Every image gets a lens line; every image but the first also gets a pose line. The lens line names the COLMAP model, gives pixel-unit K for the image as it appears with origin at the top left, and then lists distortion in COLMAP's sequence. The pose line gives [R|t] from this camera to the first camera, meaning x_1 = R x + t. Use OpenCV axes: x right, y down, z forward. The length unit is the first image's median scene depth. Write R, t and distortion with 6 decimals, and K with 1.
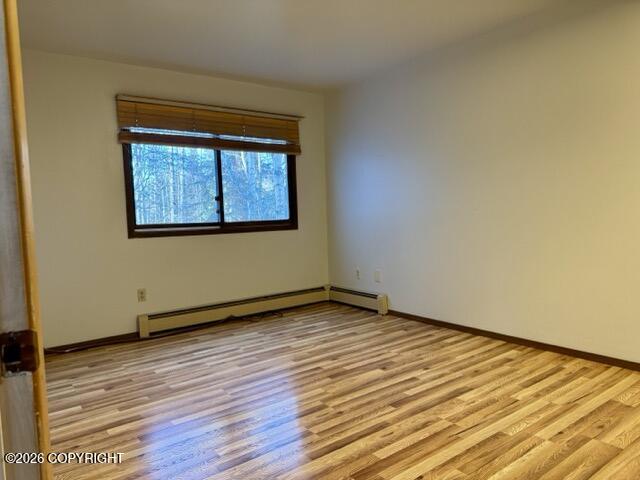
lens RADIAL K [[456.7, 0, 321.7], [0, 456.7, 239.7], [0, 0, 1]] dist [0.050589, -0.061709]
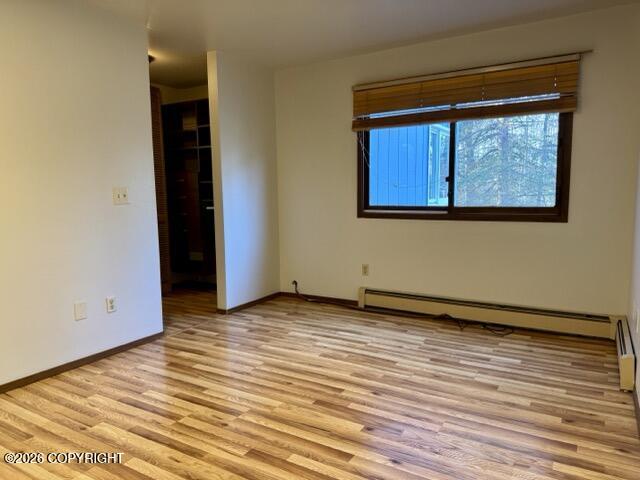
lens RADIAL K [[456.7, 0, 322.0], [0, 456.7, 236.3], [0, 0, 1]] dist [0.050589, -0.061709]
pose [[0.354910, 0.122702, -0.926814, 0.622975], [-0.054082, 0.992384, 0.110673, -0.080078], [0.933335, 0.010845, 0.358843, 0.562131]]
